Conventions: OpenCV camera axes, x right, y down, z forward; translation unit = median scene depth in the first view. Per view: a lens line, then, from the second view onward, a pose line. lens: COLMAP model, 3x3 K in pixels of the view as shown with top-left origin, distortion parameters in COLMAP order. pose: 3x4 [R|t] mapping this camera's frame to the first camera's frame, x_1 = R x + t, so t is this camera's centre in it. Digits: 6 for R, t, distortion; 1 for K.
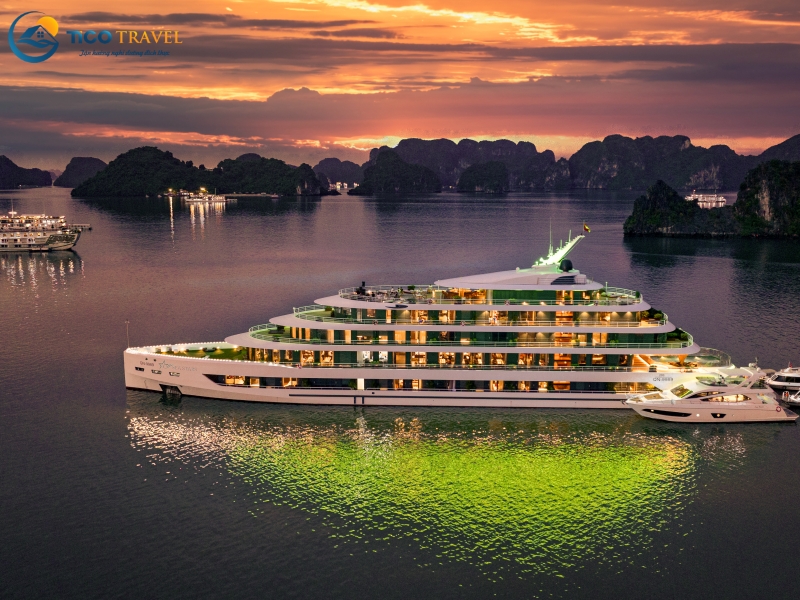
lens RADIAL K [[726.7, 0, 400.0], [0, 726.7, 300.0], [0, 0, 1]] dist [0.001833, -0.015364]
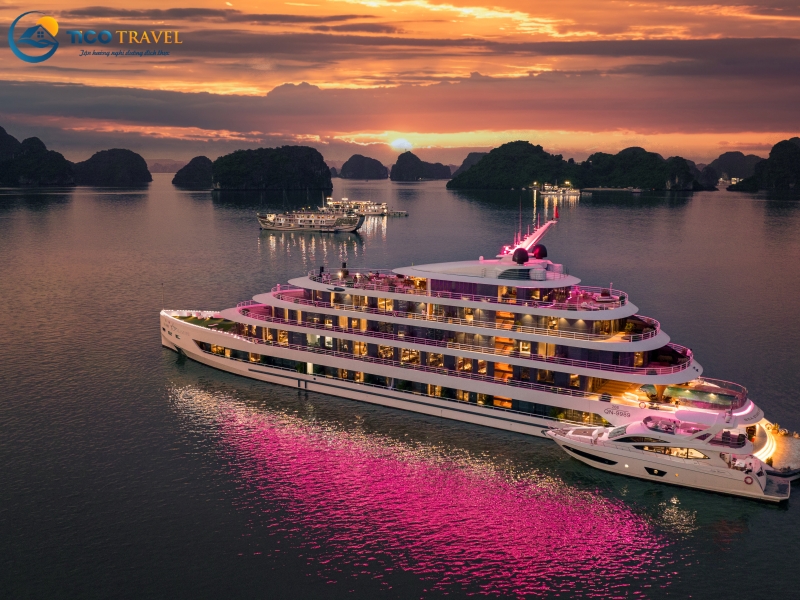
lens RADIAL K [[740.1, 0, 398.1], [0, 740.1, 308.0], [0, 0, 1]] dist [-0.008352, -0.018982]
pose [[0.865276, 0.091357, -0.492901, 0.520722], [-0.082359, 0.995800, 0.039989, -0.011916], [0.494484, 0.005993, 0.869166, 0.211301]]
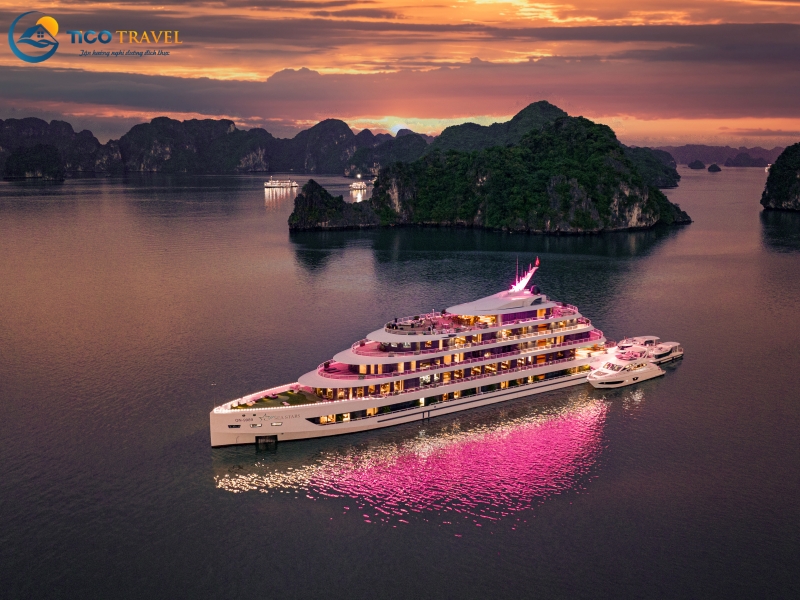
lens RADIAL K [[735.4, 0, 365.0], [0, 735.4, 303.0], [0, 0, 1]] dist [-0.006476, -0.084132]
pose [[0.839288, -0.110536, 0.532332, -0.786277], [0.094026, 0.993871, 0.058129, -0.134554], [-0.535495, 0.001266, 0.844538, -0.006268]]
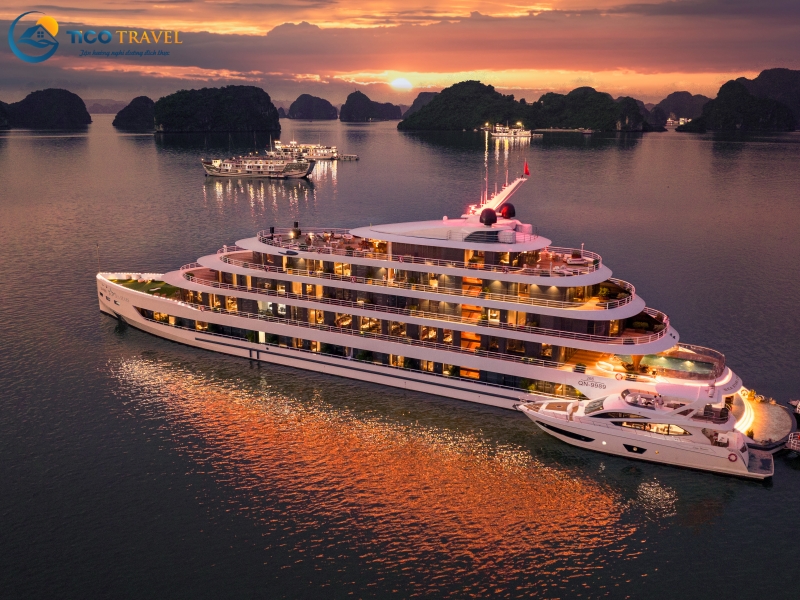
lens RADIAL K [[755.1, 0, 400.0], [0, 755.1, 300.0], [0, 0, 1]] dist [0.003262, -0.011957]
pose [[0.895576, 0.107472, -0.431733, 0.491729], [-0.072853, 0.992712, 0.095995, -0.030689], [0.438903, -0.054518, 0.896879, 0.250169]]
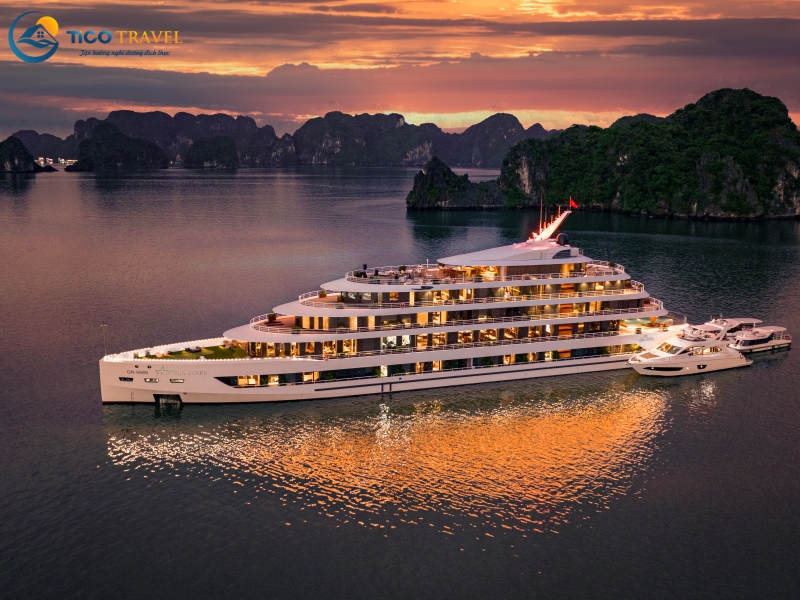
lens RADIAL K [[728.5, 0, 379.9], [0, 728.5, 301.0], [0, 0, 1]] dist [0.007317, -0.071022]
pose [[0.936701, -0.065283, 0.343992, -0.386011], [0.053615, 0.997621, 0.043333, -0.018774], [-0.346002, -0.022147, 0.937972, 0.099483]]
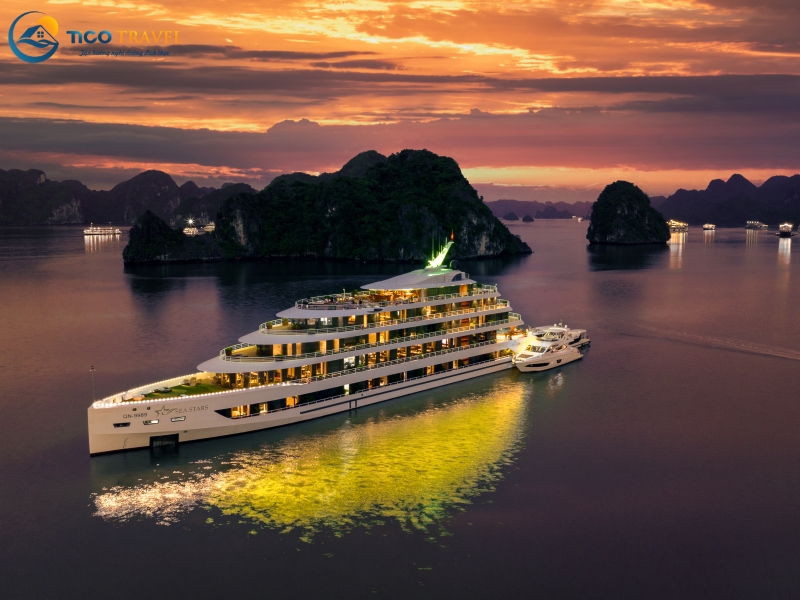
lens RADIAL K [[749.5, 0, 384.0], [0, 749.5, 298.8], [0, 0, 1]] dist [-0.000942, -0.111411]
pose [[0.673030, -0.087835, 0.734381, -0.799428], [0.126256, 0.991993, 0.002938, -0.009896], [-0.728759, 0.090743, 0.678731, 0.219712]]
